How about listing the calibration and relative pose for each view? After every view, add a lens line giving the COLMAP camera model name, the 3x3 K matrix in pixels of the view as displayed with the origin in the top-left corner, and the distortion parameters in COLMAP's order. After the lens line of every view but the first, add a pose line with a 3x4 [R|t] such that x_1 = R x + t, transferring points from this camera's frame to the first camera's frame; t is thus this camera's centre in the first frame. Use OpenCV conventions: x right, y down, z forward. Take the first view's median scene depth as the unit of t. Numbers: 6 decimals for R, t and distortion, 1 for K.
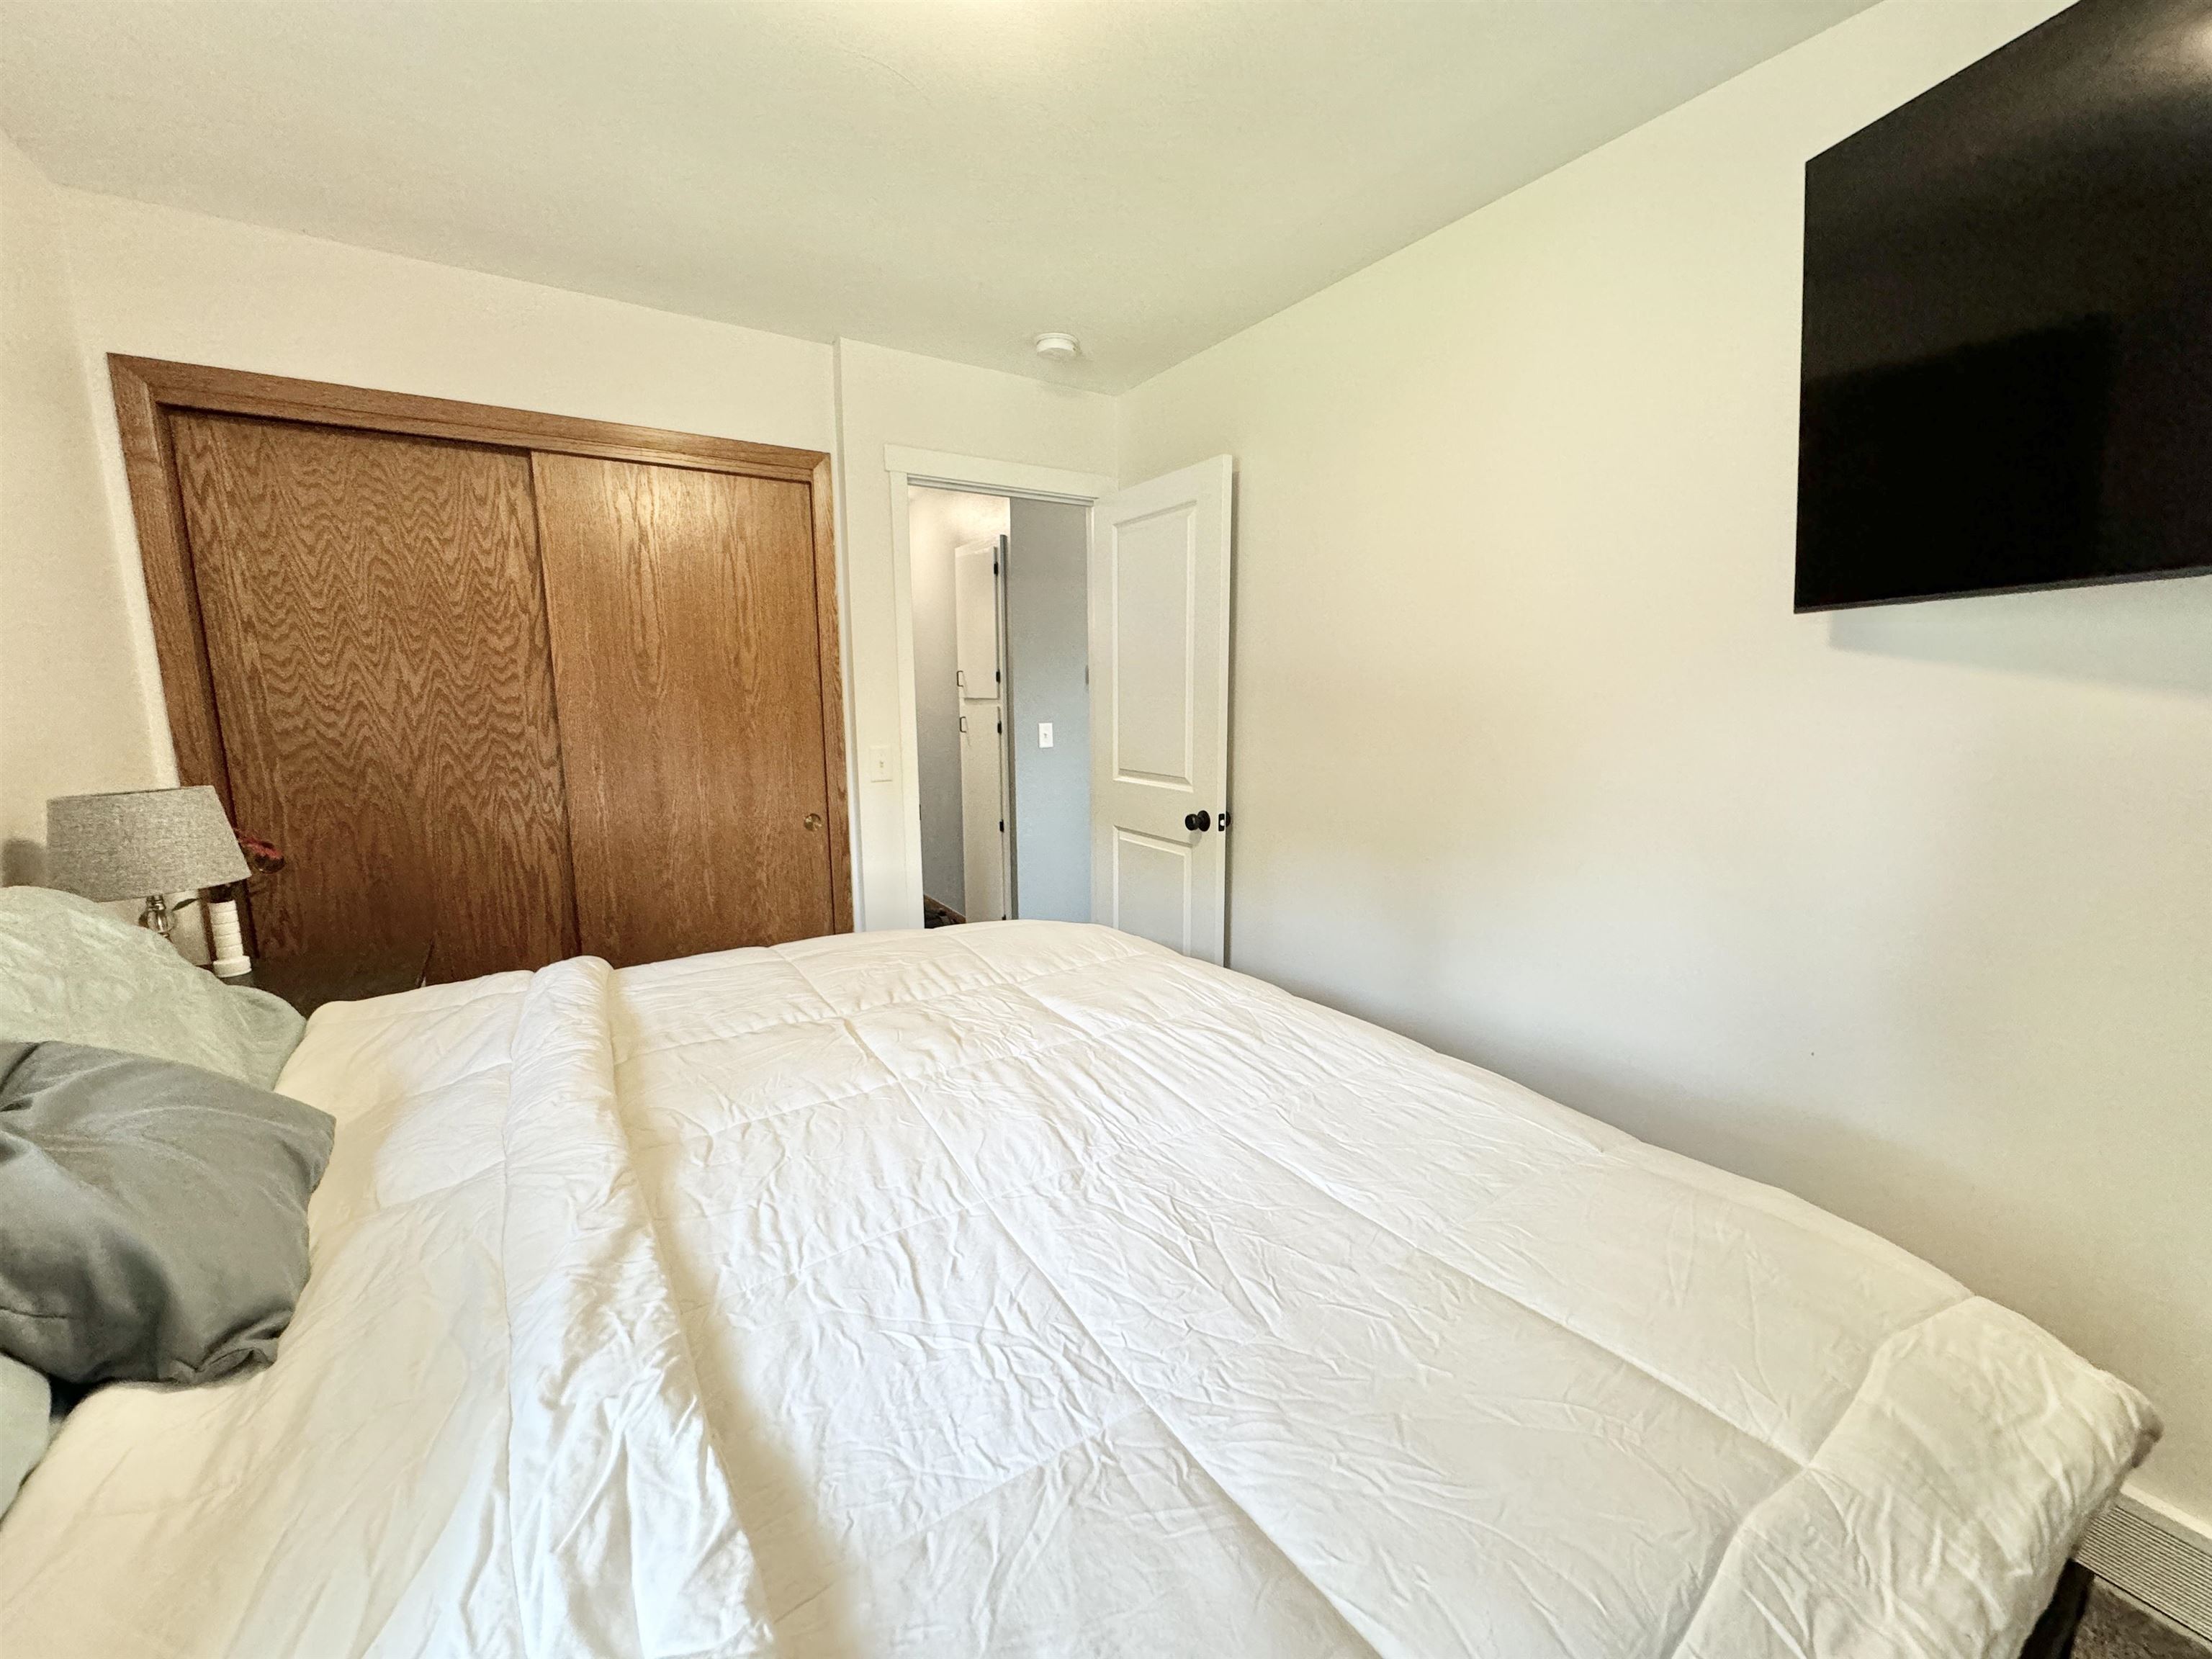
lens RADIAL K [[880.3, 0, 1106.0], [0, 880.3, 829.5], [0, 0, 1]] dist [-0.001429, 0.000076]
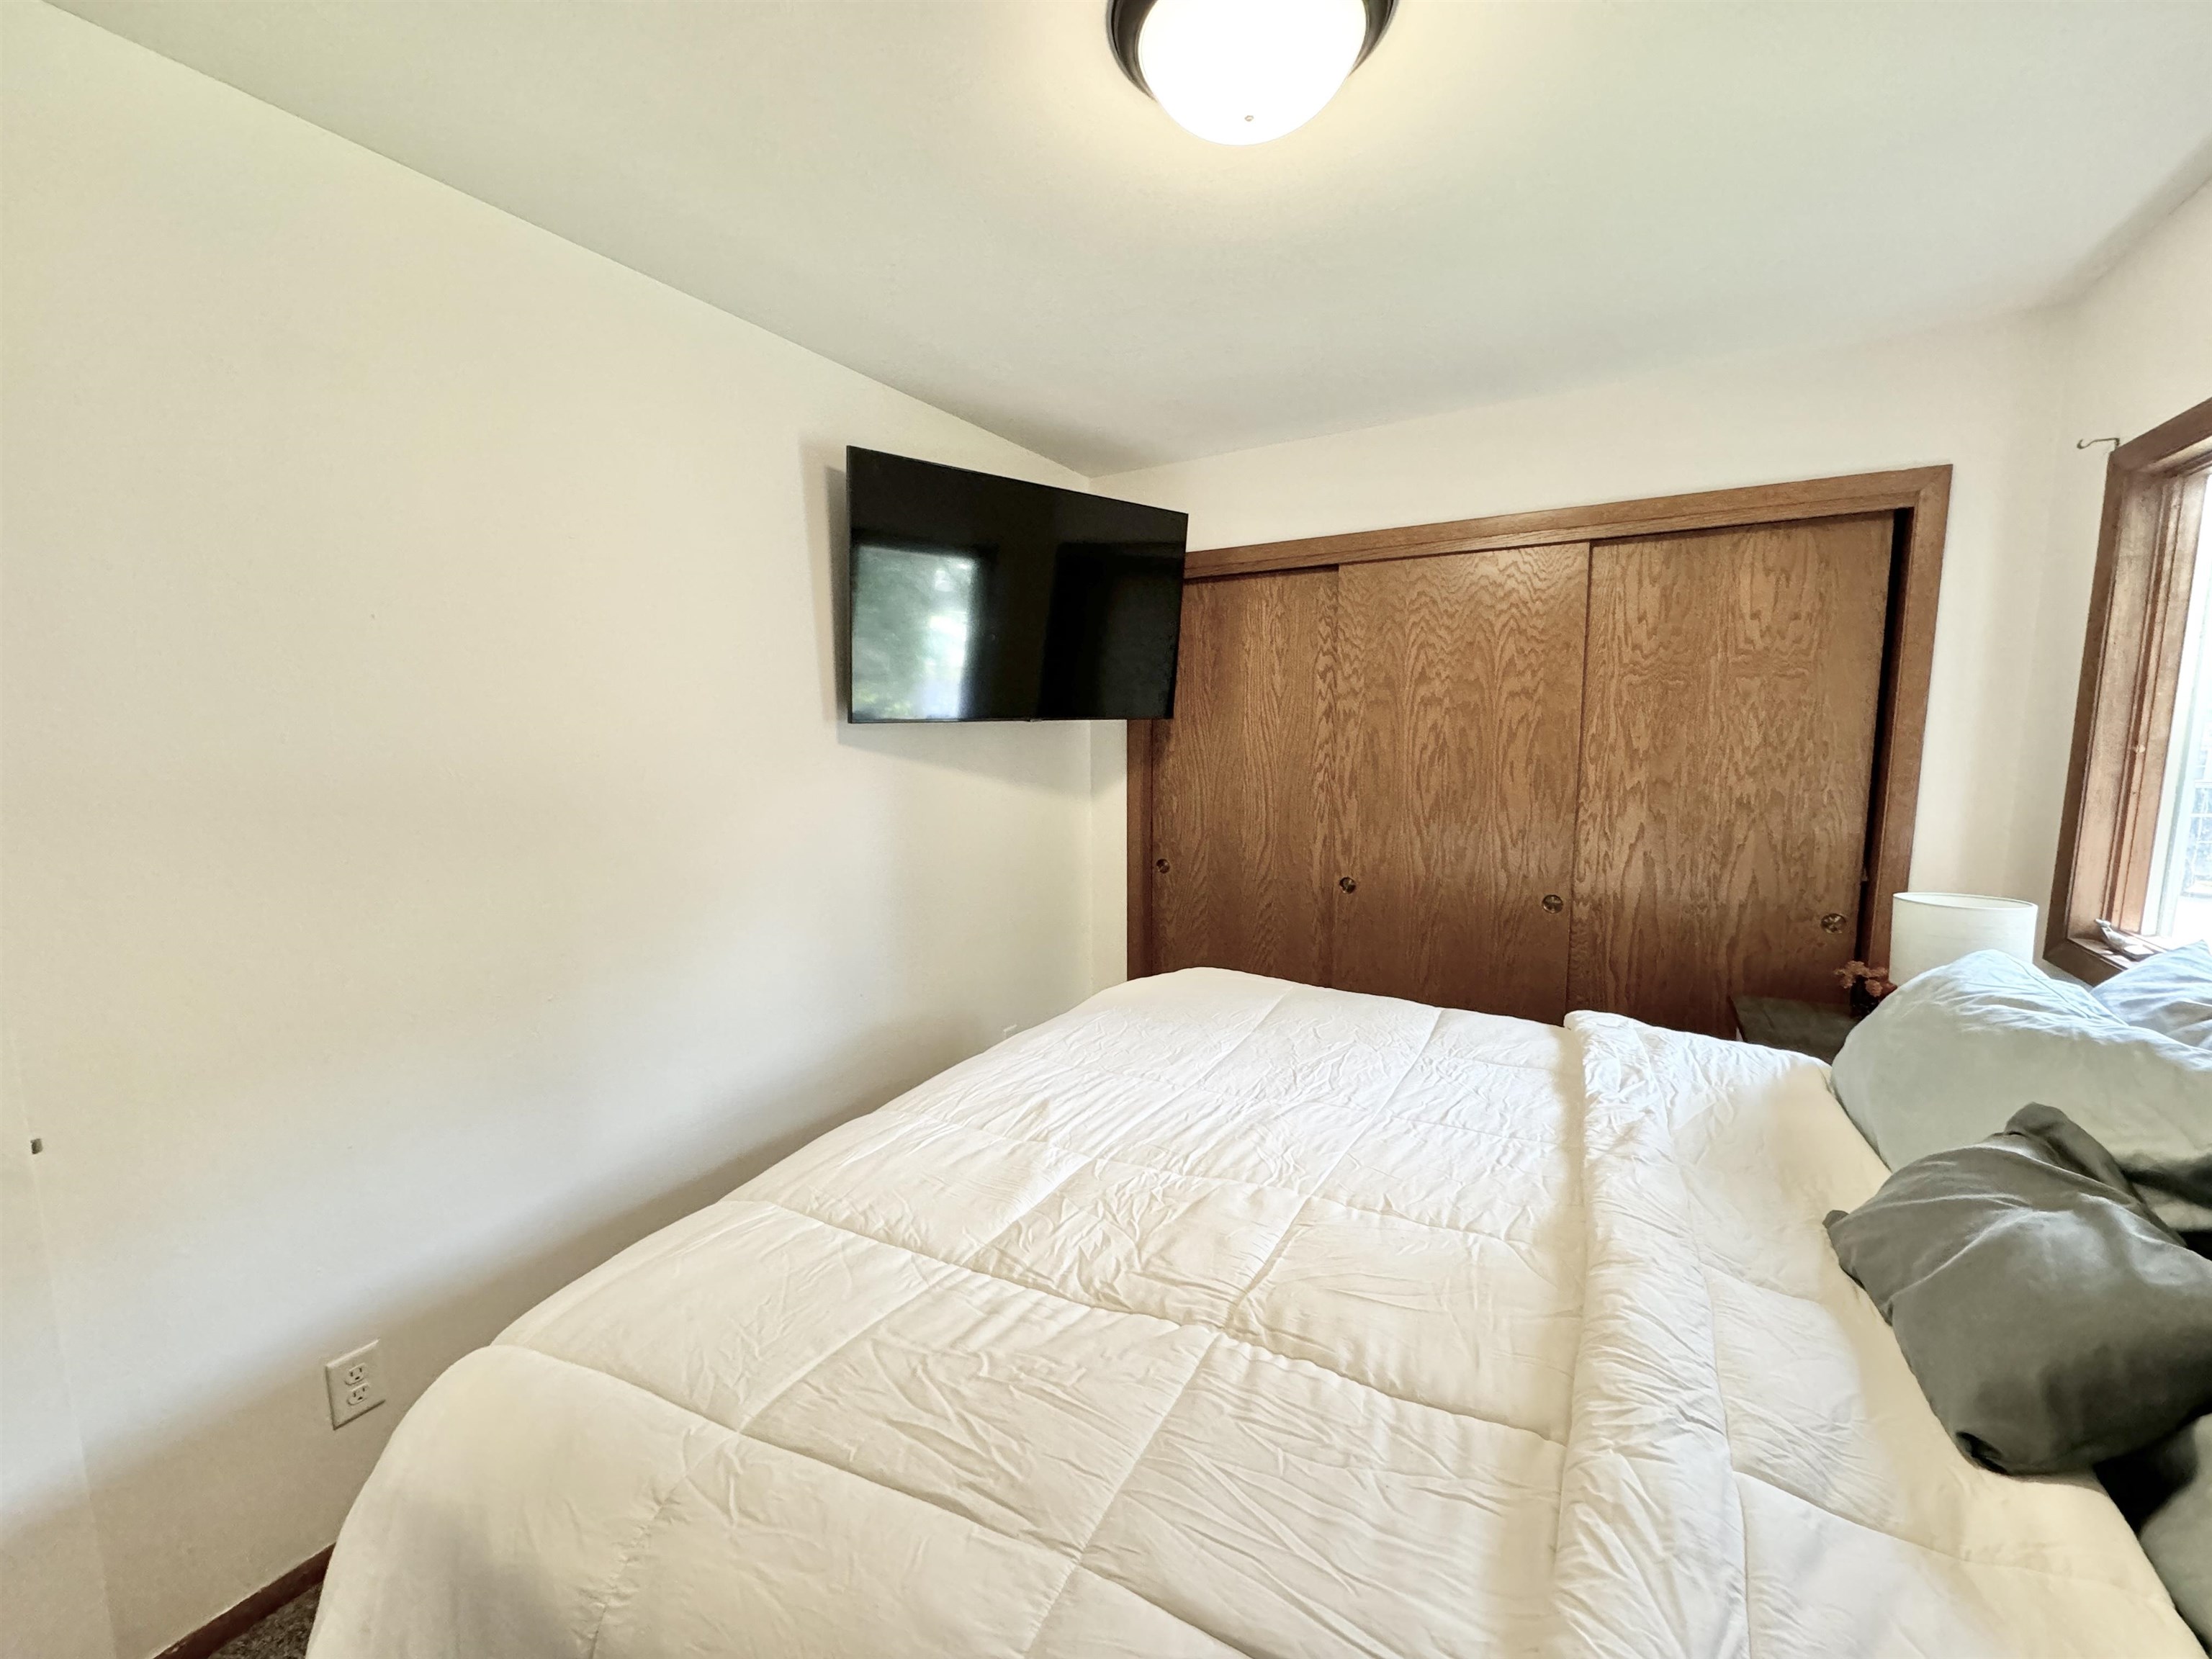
lens RADIAL K [[880.3, 0, 1106.0], [0, 880.3, 829.5], [0, 0, 1]] dist [-0.001429, 0.000076]
pose [[-0.462789, -0.103013, 0.880463, -0.957173], [0.145190, 0.971004, 0.189922, -0.338766], [-0.874498, 0.215728, -0.434413, 1.534971]]
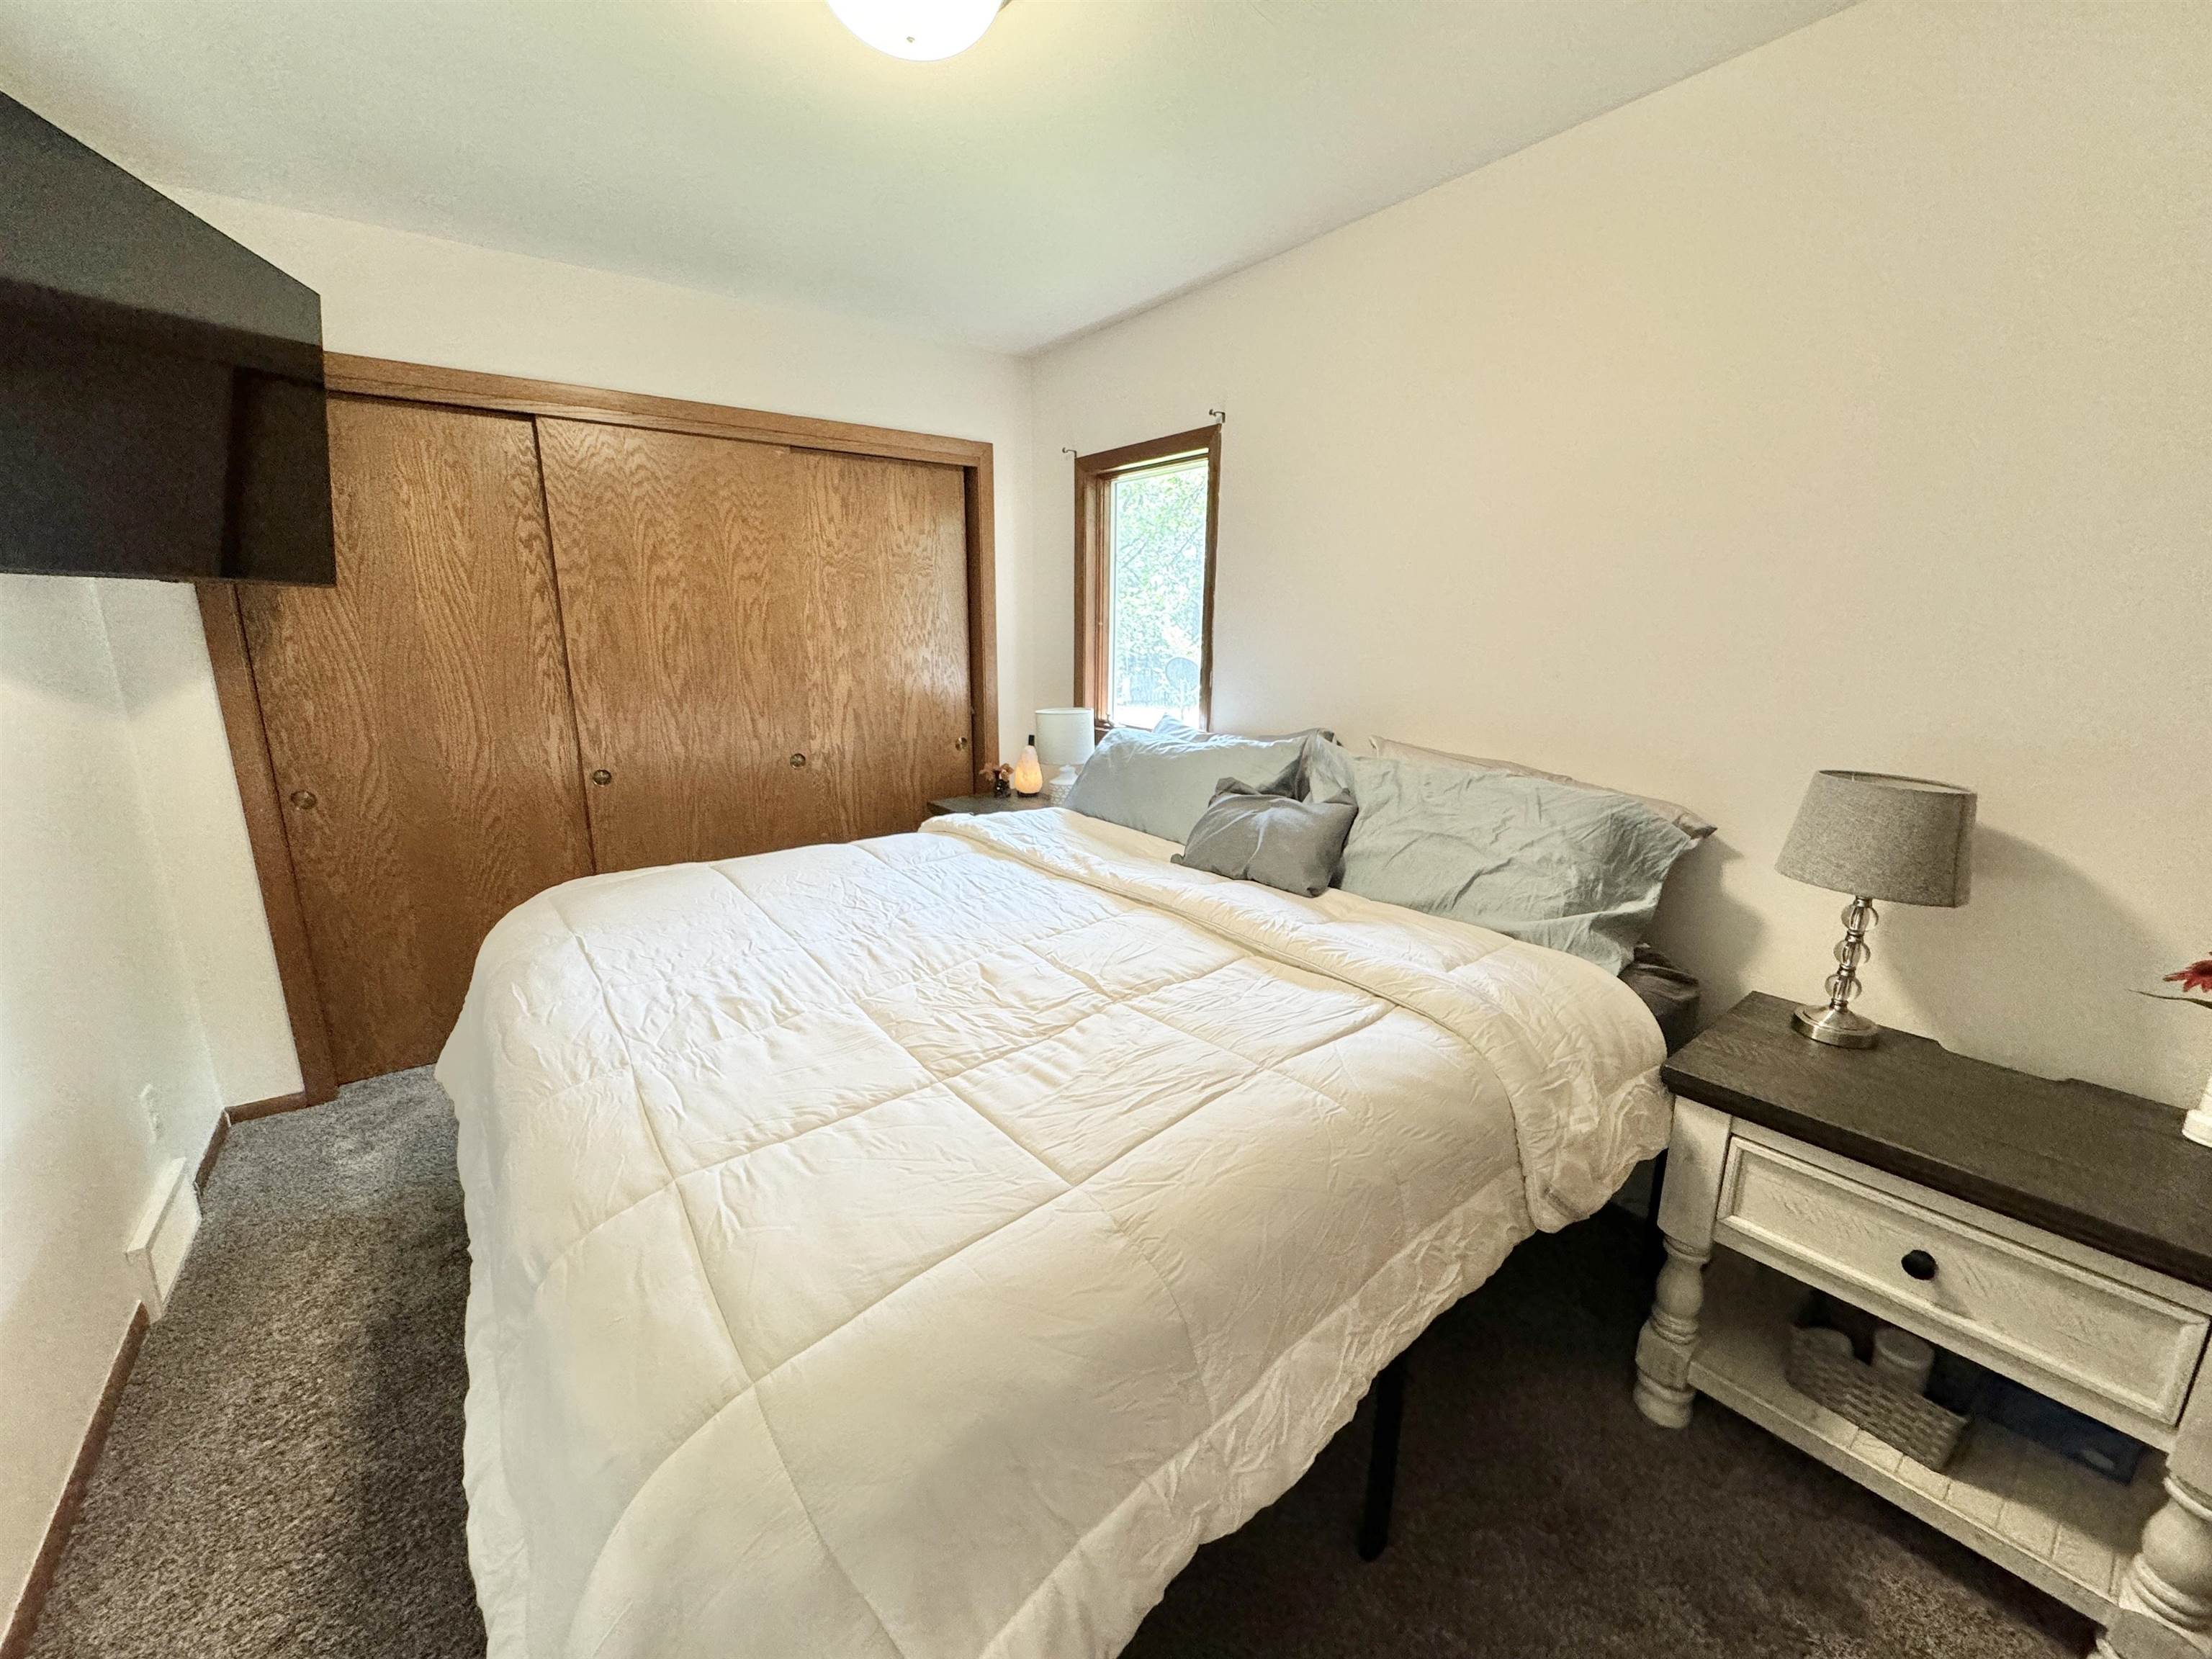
lens RADIAL K [[880.3, 0, 1106.0], [0, 880.3, 829.5], [0, 0, 1]] dist [-0.001429, 0.000076]
pose [[-0.996371, 0.012873, -0.084142, -0.253582], [-0.020192, 0.924537, 0.380558, -0.402938], [0.082692, 0.380876, -0.920921, 2.191971]]
